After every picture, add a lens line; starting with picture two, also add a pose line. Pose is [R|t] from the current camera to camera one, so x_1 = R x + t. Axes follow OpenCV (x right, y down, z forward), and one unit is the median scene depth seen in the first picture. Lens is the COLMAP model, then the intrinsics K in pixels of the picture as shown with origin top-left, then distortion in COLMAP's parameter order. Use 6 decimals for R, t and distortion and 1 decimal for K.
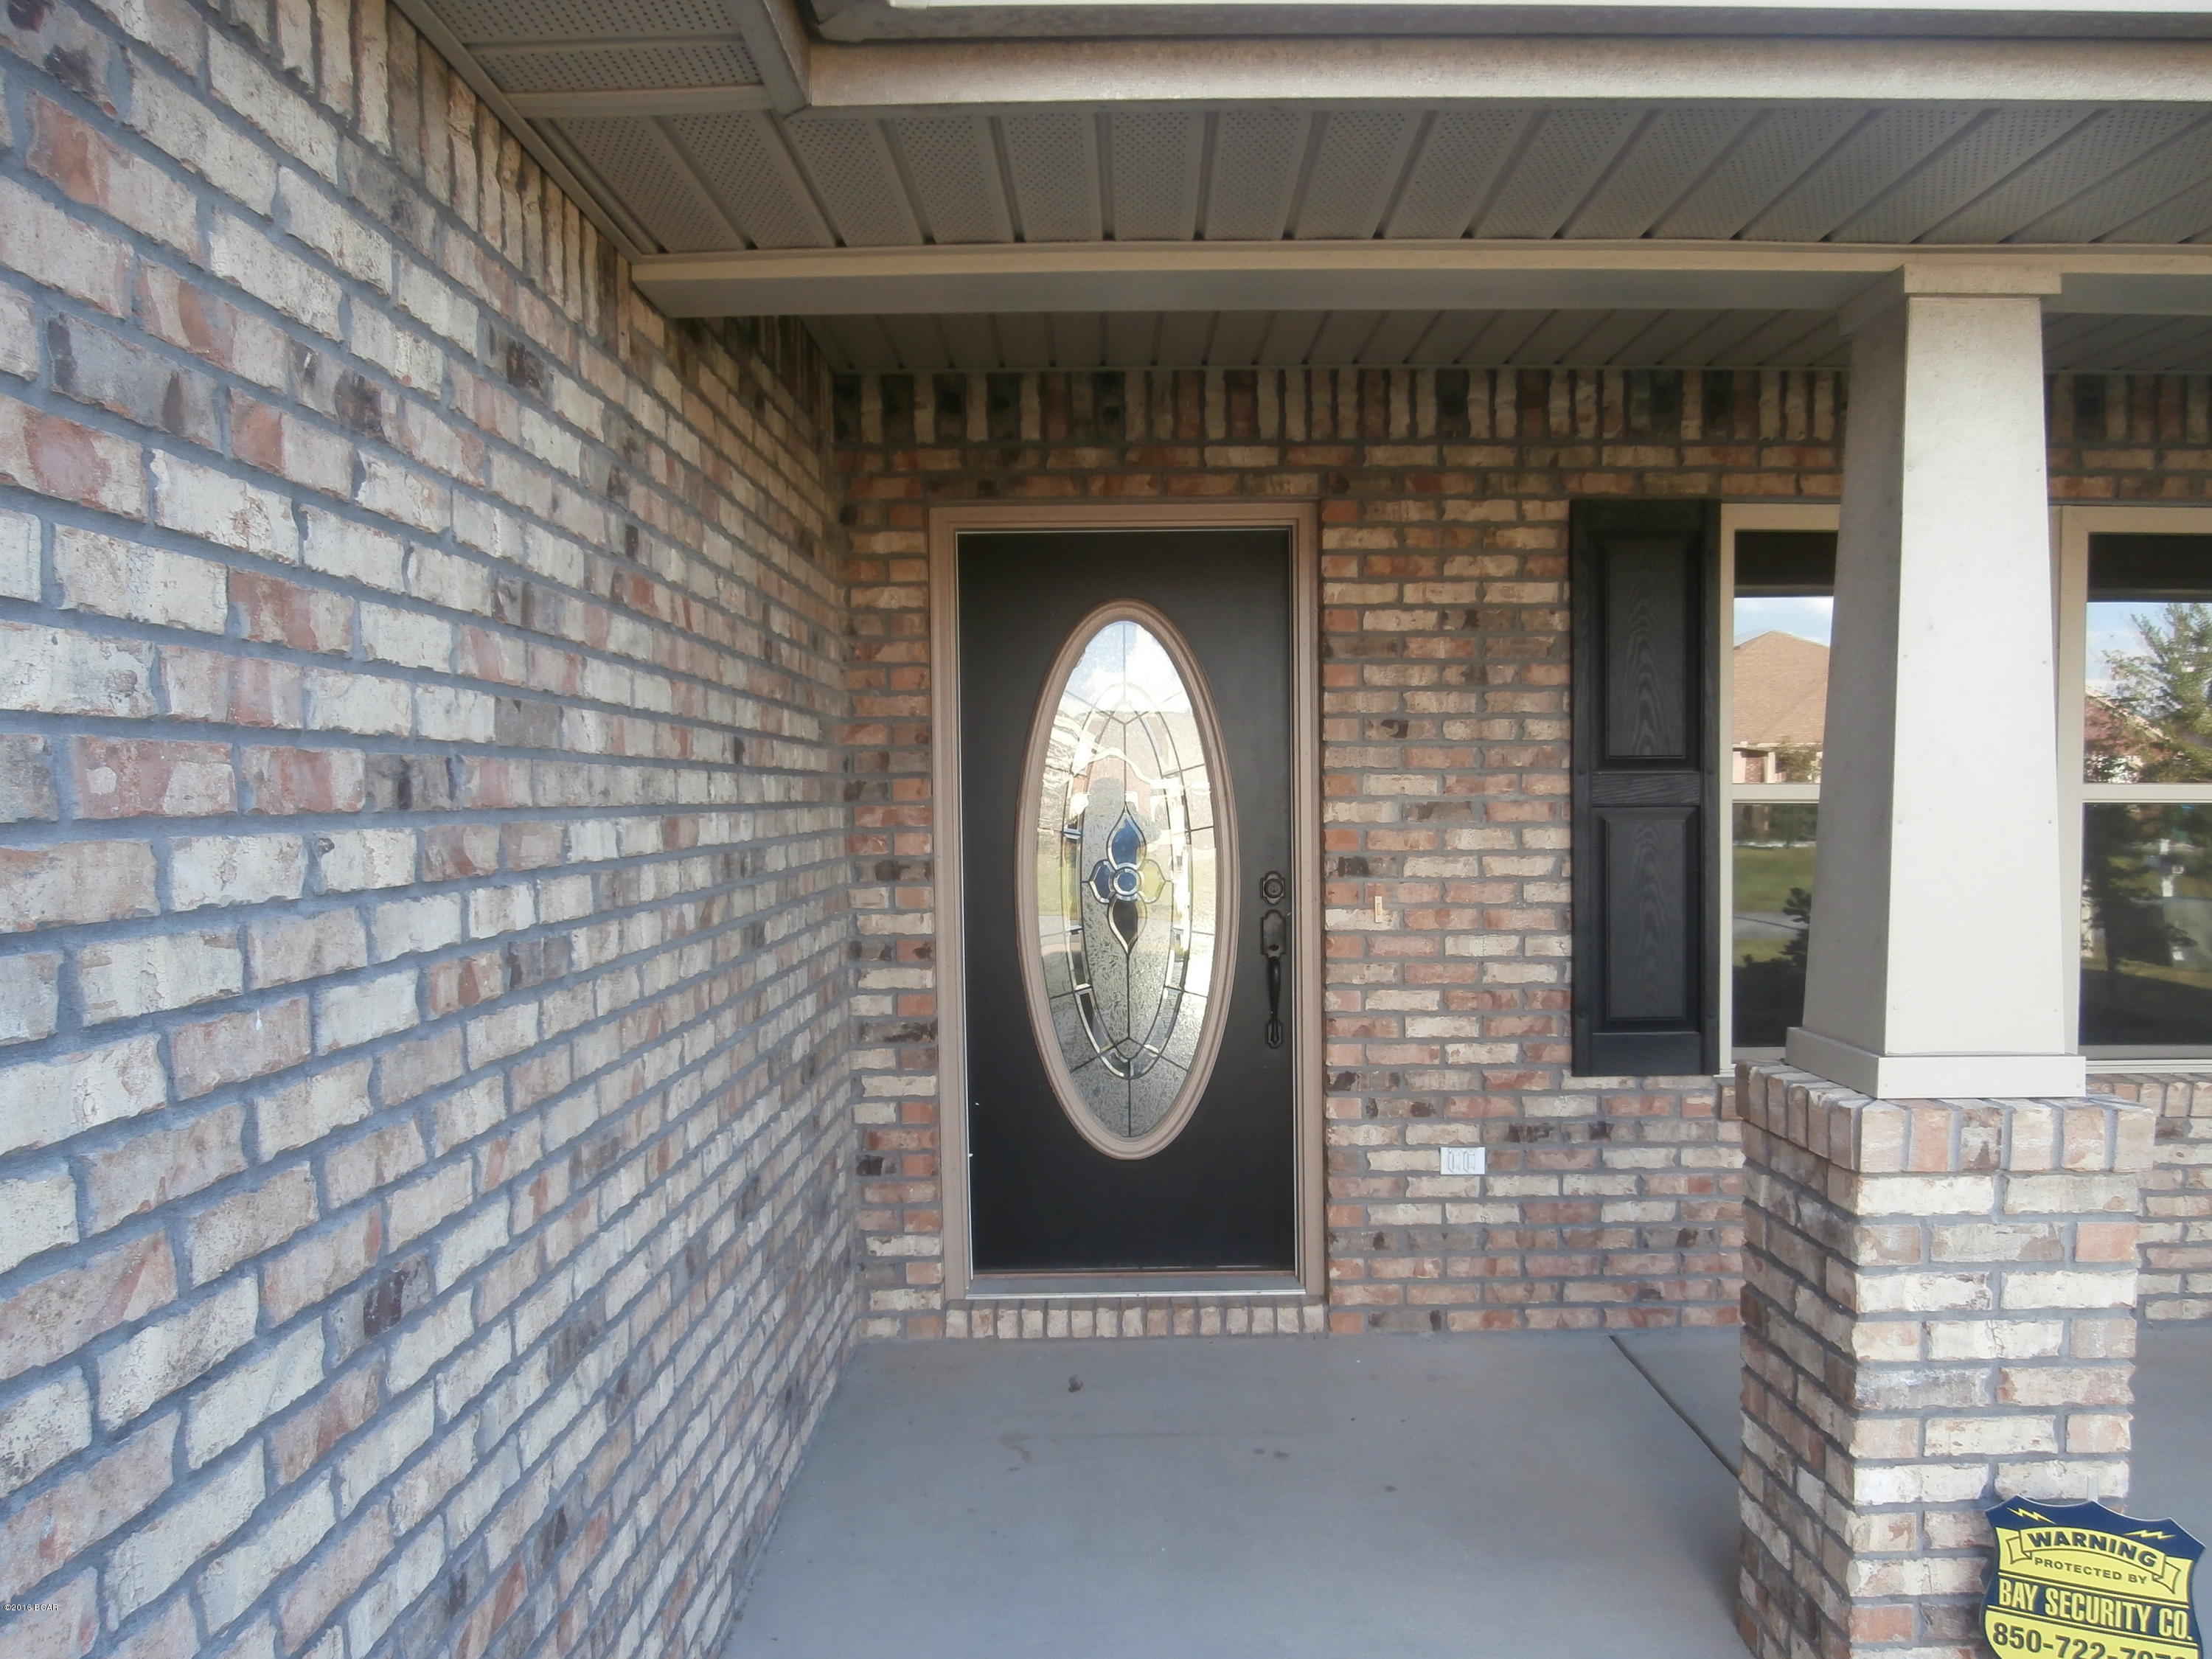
lens RADIAL K [[1566.2, 0, 1109.3], [0, 1566.2, 836.2], [0, 0, 1]] dist [-0.001969, -0.000138]
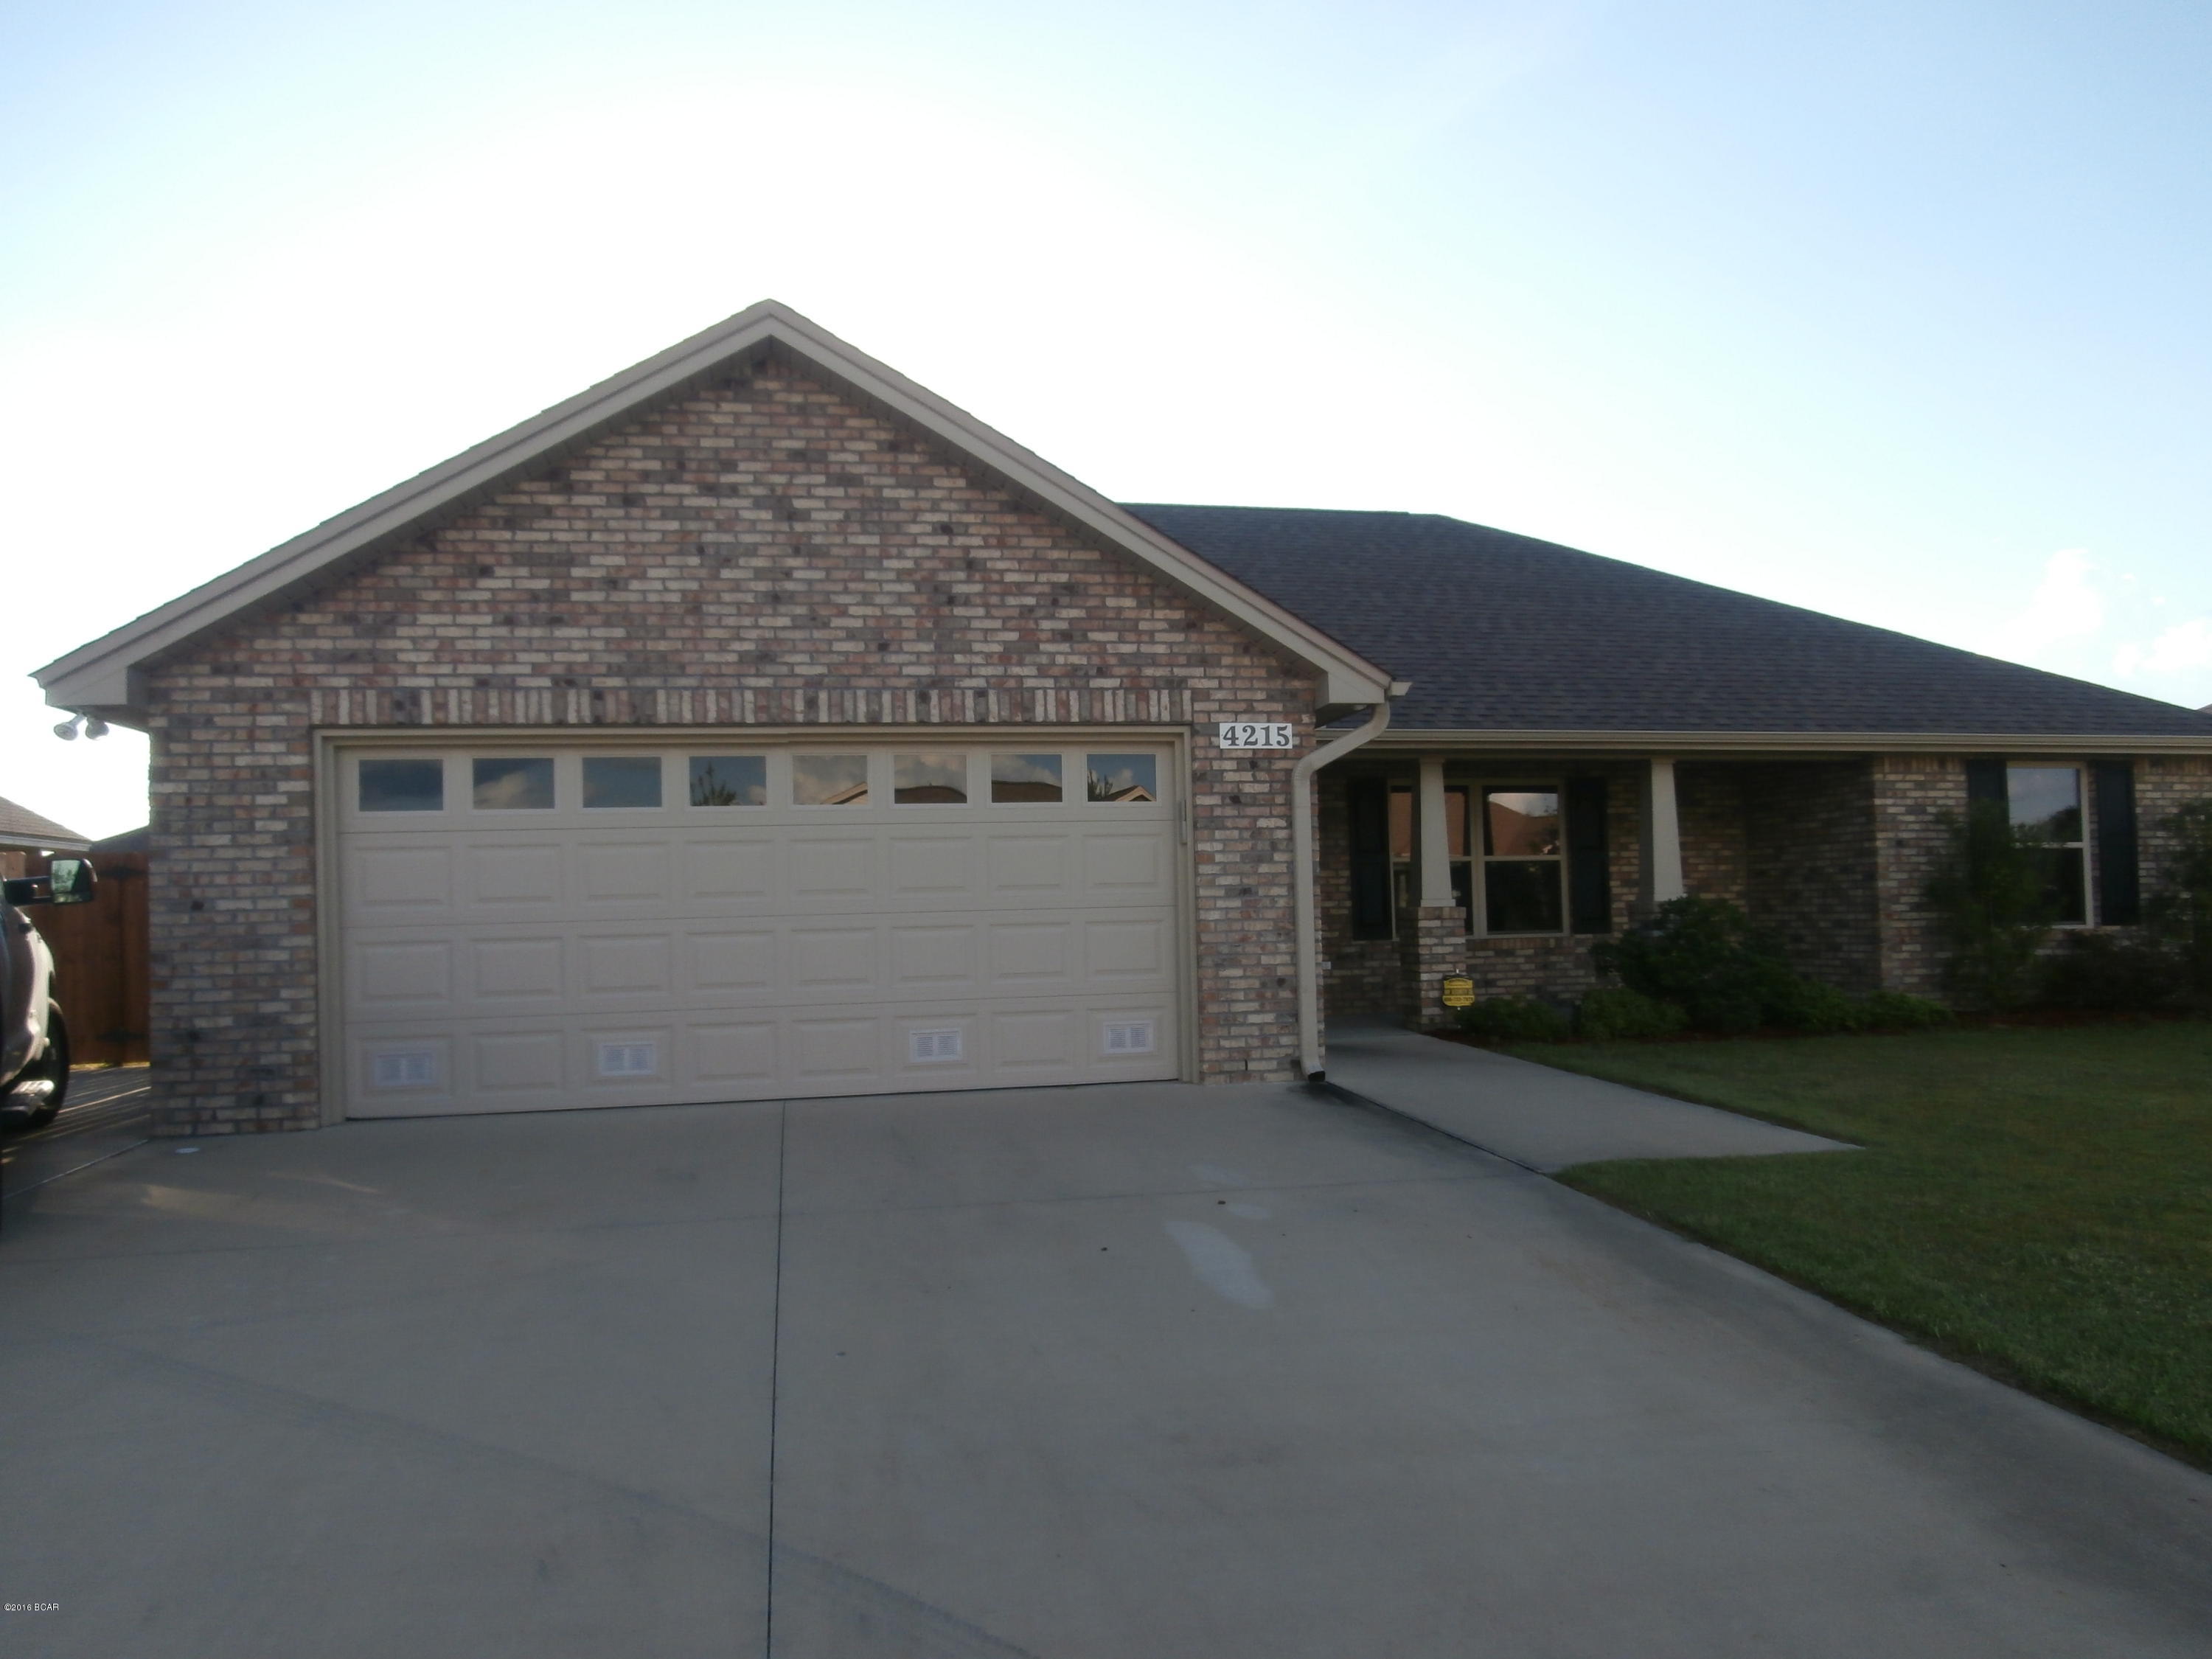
lens RADIAL K [[1566.2, 0, 1105.9], [0, 1566.2, 827.8], [0, 0, 1]] dist [-0.001969, -0.000138]
pose [[0.978776, -0.012890, 0.204528, -0.967794], [0.027164, 0.997374, -0.067137, 0.121843], [-0.203125, 0.071268, 0.976556, -2.346663]]
